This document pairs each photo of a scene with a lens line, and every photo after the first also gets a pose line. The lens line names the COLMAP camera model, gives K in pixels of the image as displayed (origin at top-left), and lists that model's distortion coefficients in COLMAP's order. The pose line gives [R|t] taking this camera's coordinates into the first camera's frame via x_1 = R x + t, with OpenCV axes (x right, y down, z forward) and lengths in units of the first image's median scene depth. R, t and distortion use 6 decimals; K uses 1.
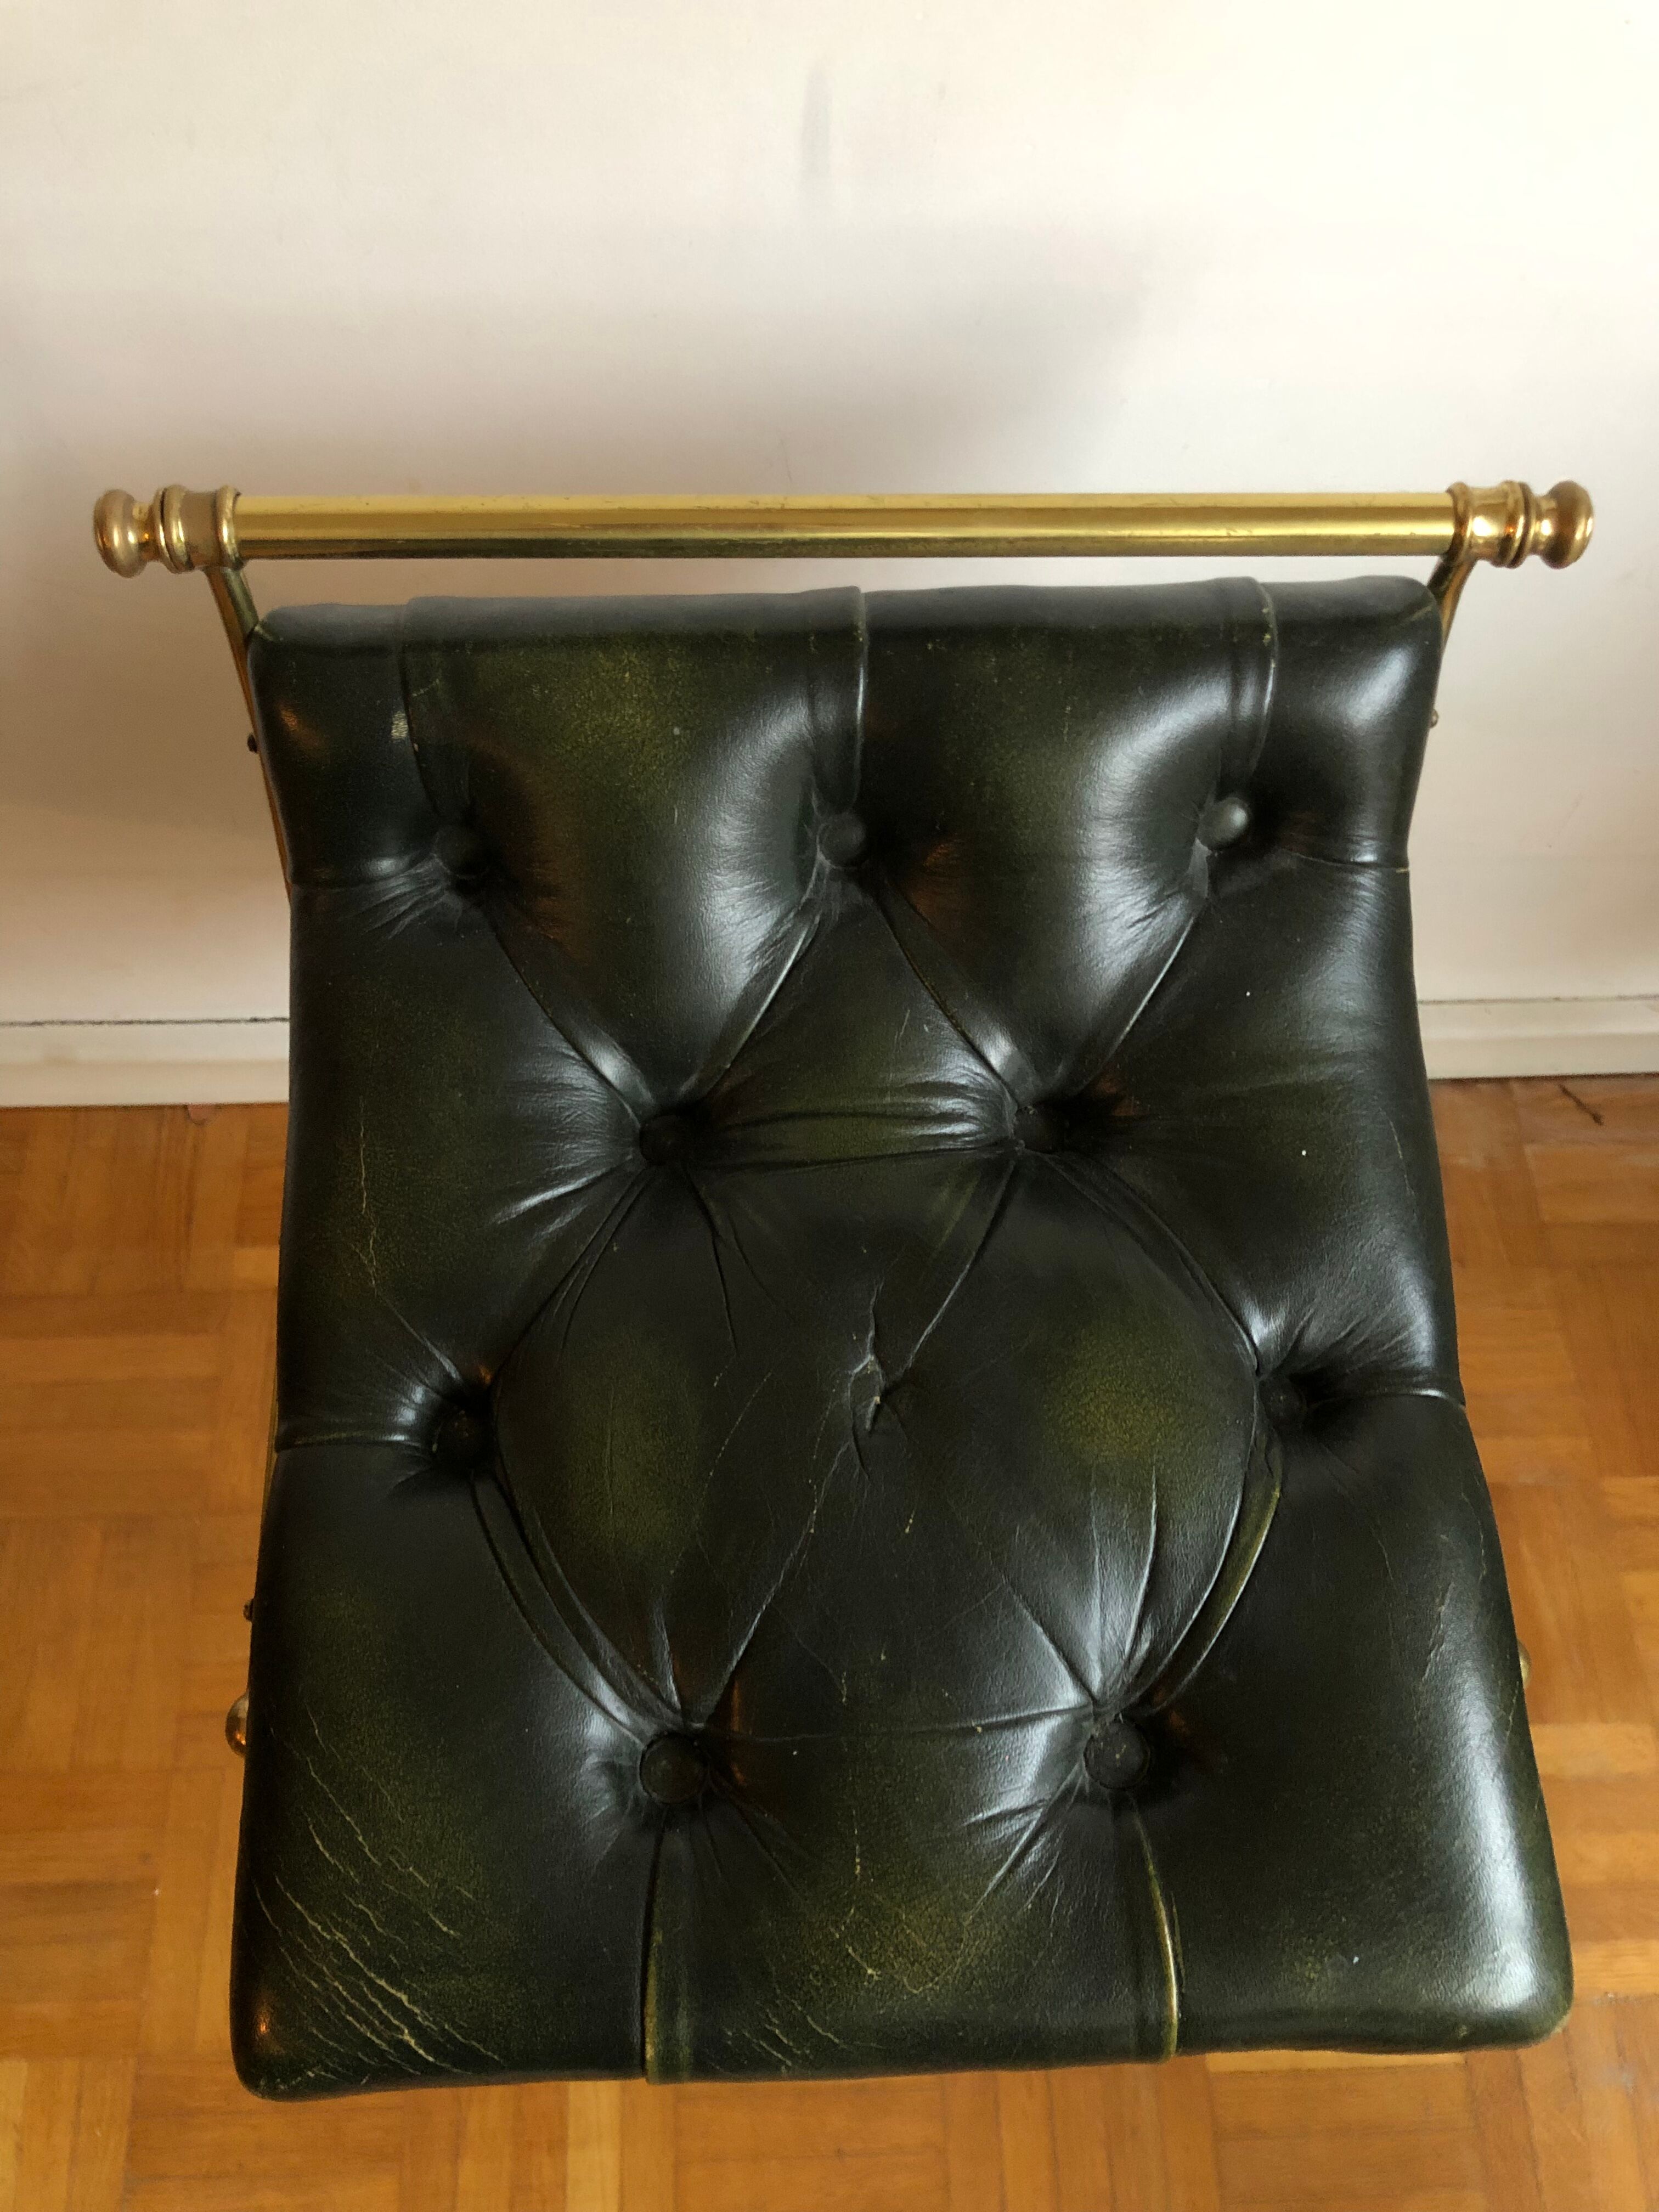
lens RADIAL K [[1819.0, 0, 842.5], [0, 1819.0, 1088.8], [0, 0, 1]] dist [0.013817, -0.001262]
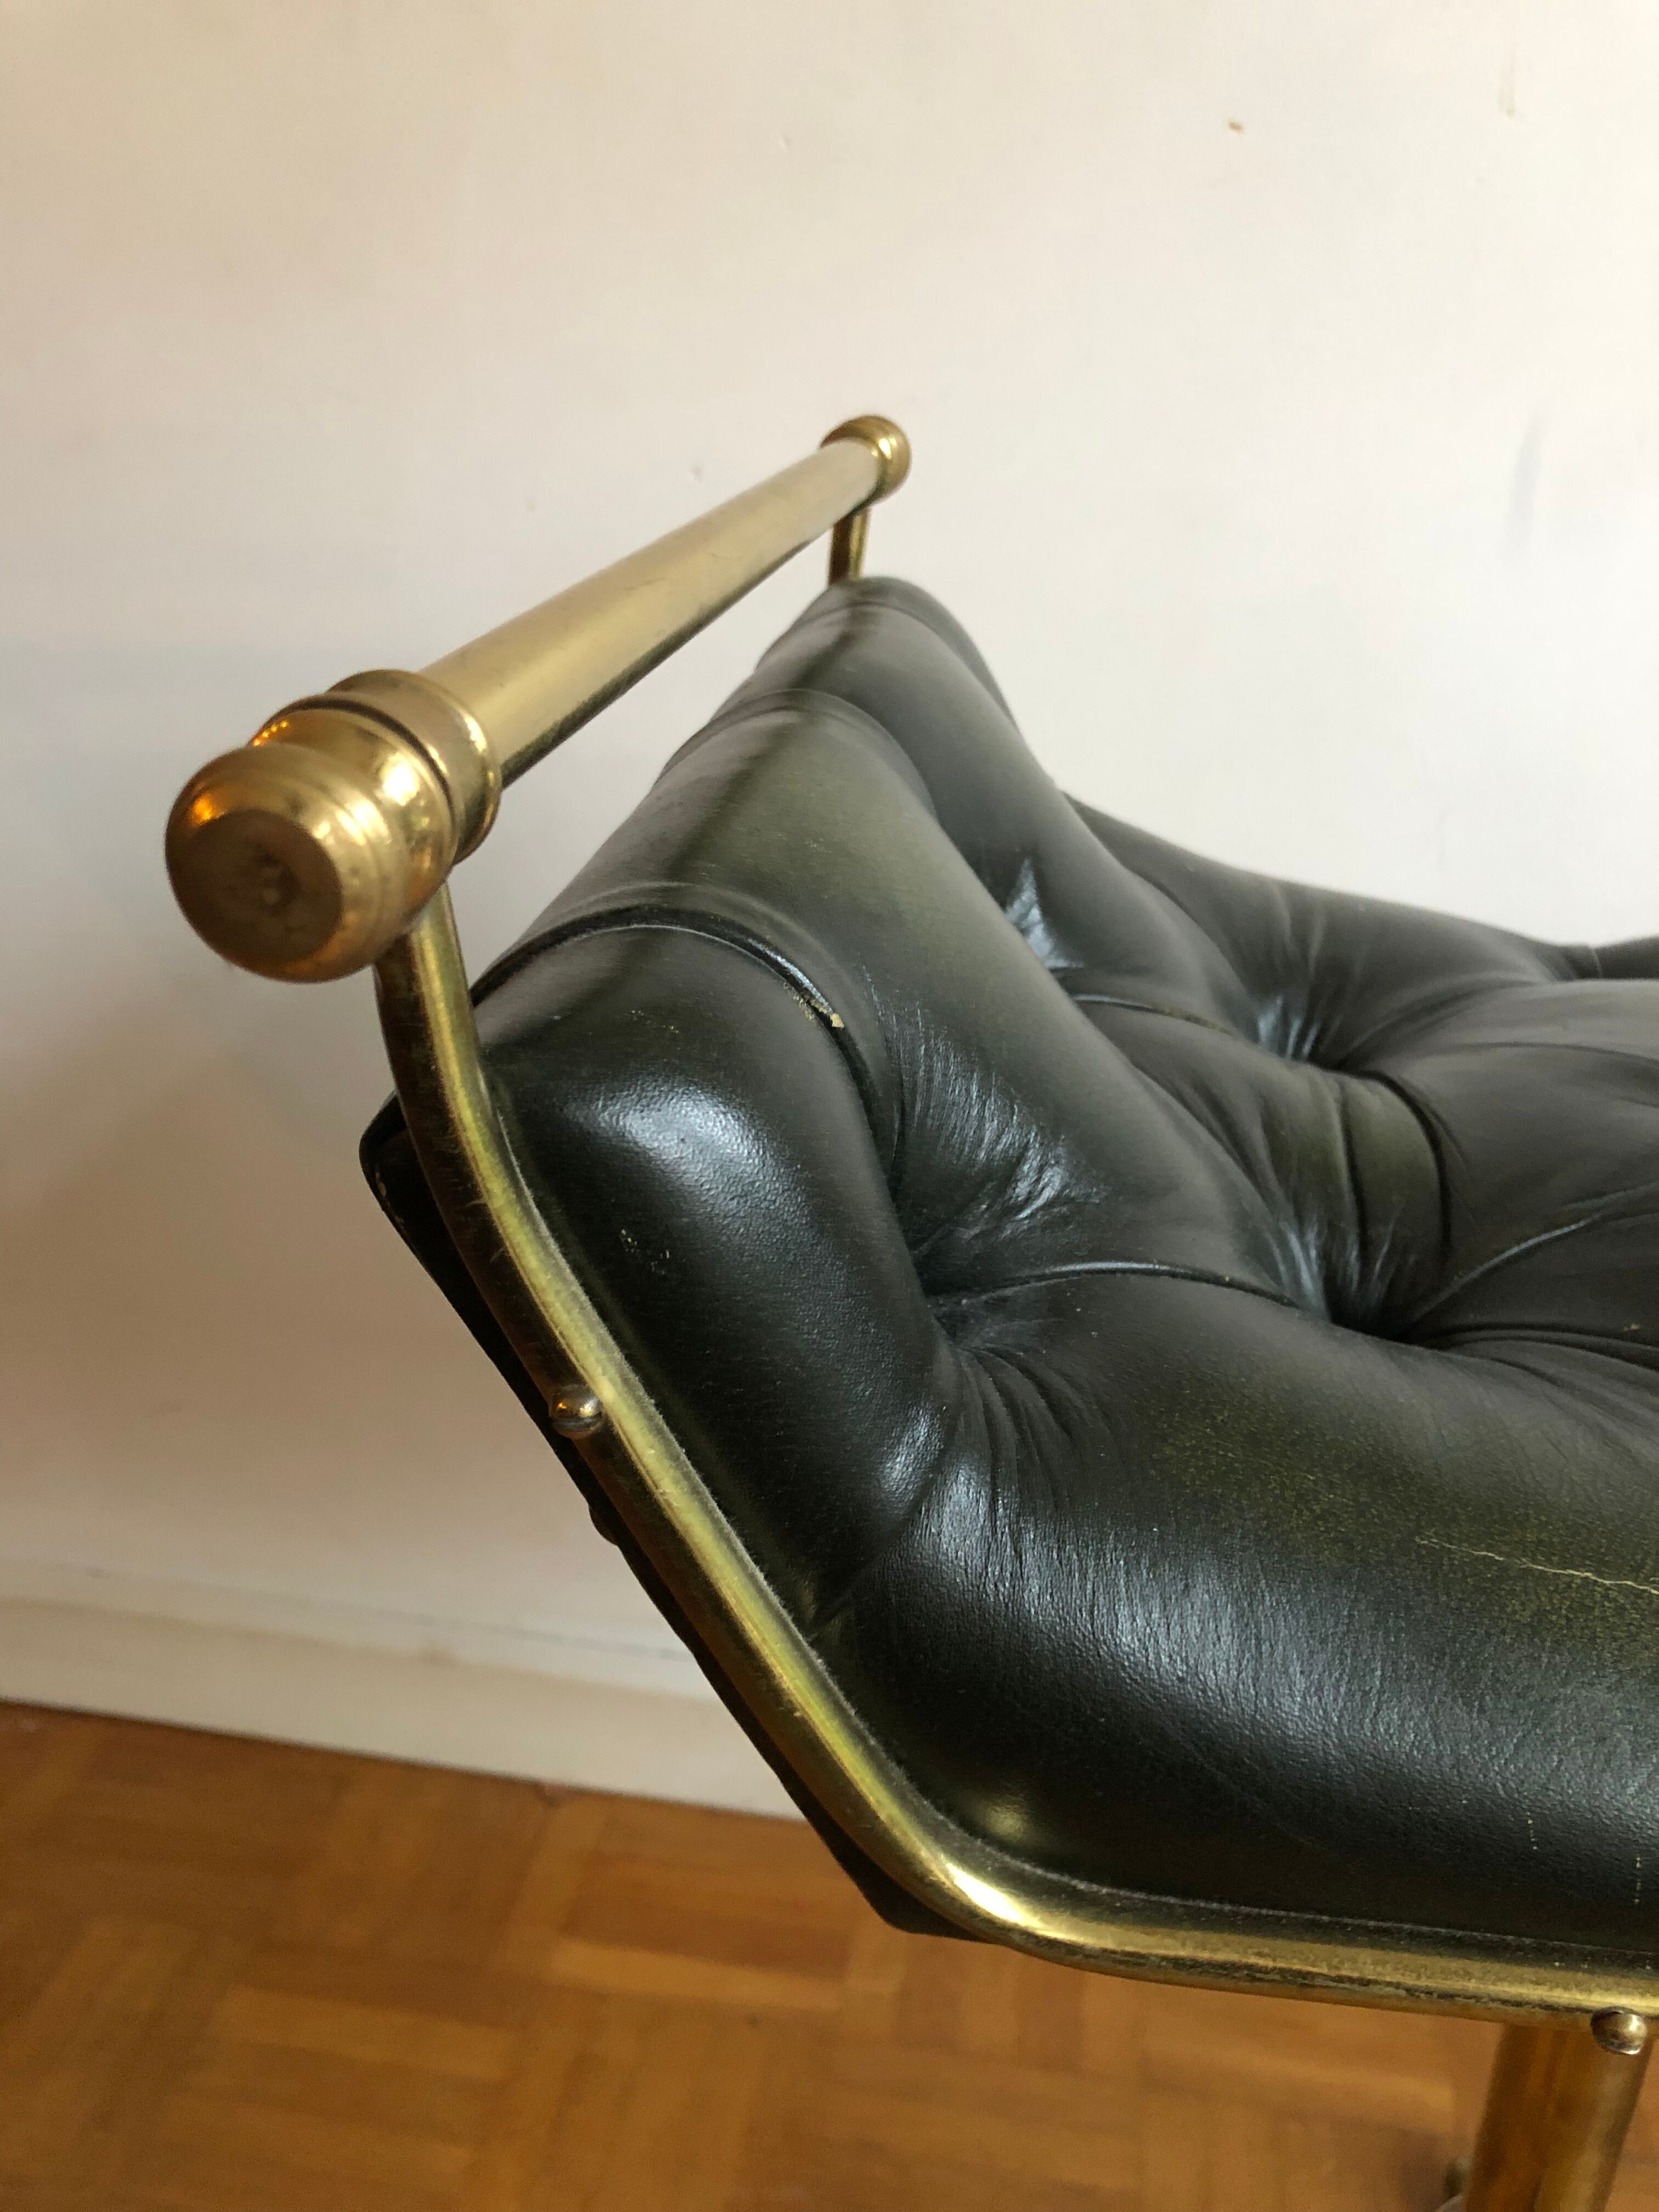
lens RADIAL K [[1819.0, 0, 842.5], [0, 1819.0, 1095.4], [0, 0, 1]] dist [0.013817, -0.001262]
pose [[0.982203, 0.078371, -0.170689, -0.139194], [-0.175091, 0.710929, -0.681119, 0.415503], [0.067968, 0.698884, 0.711999, 0.259464]]
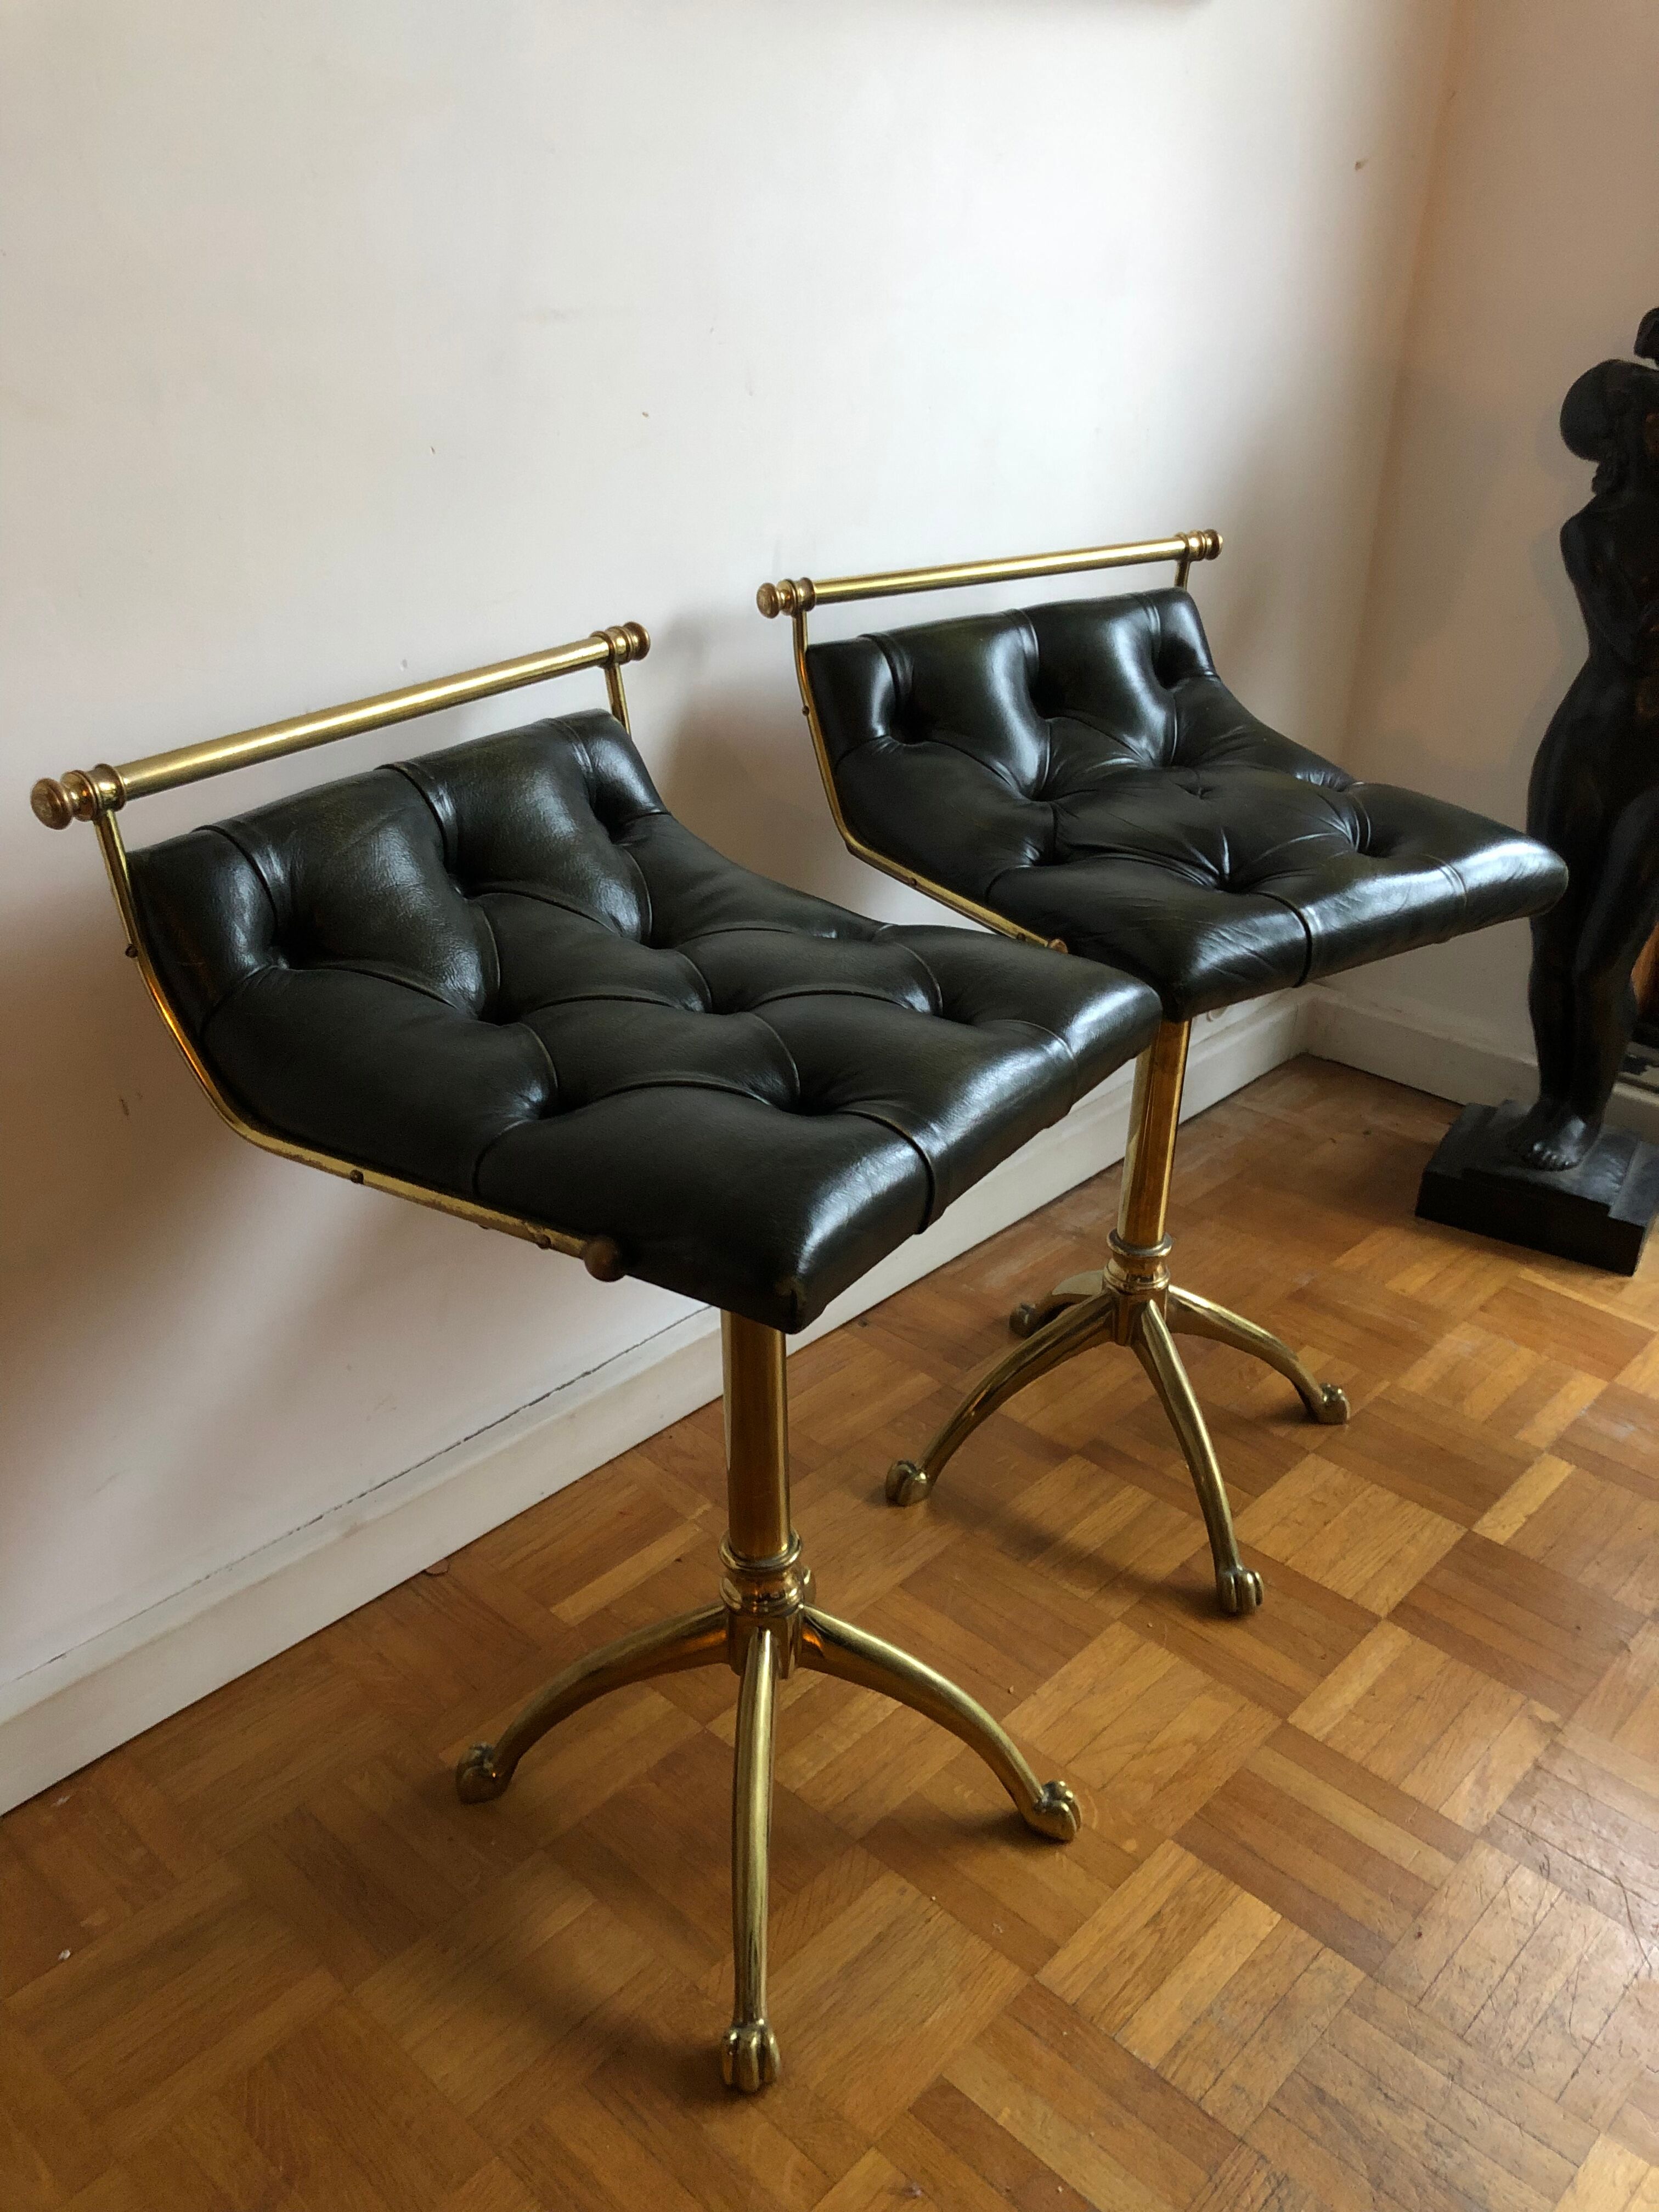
lens RADIAL K [[1819.0, 0, 834.8], [0, 1819.0, 1088.9], [0, 0, 1]] dist [0.013817, -0.001262]
pose [[0.708786, -0.328978, 0.624015, -1.013663], [0.639302, 0.673488, -0.371089, 0.508835], [-0.298187, 0.661957, 0.687676, -0.099715]]
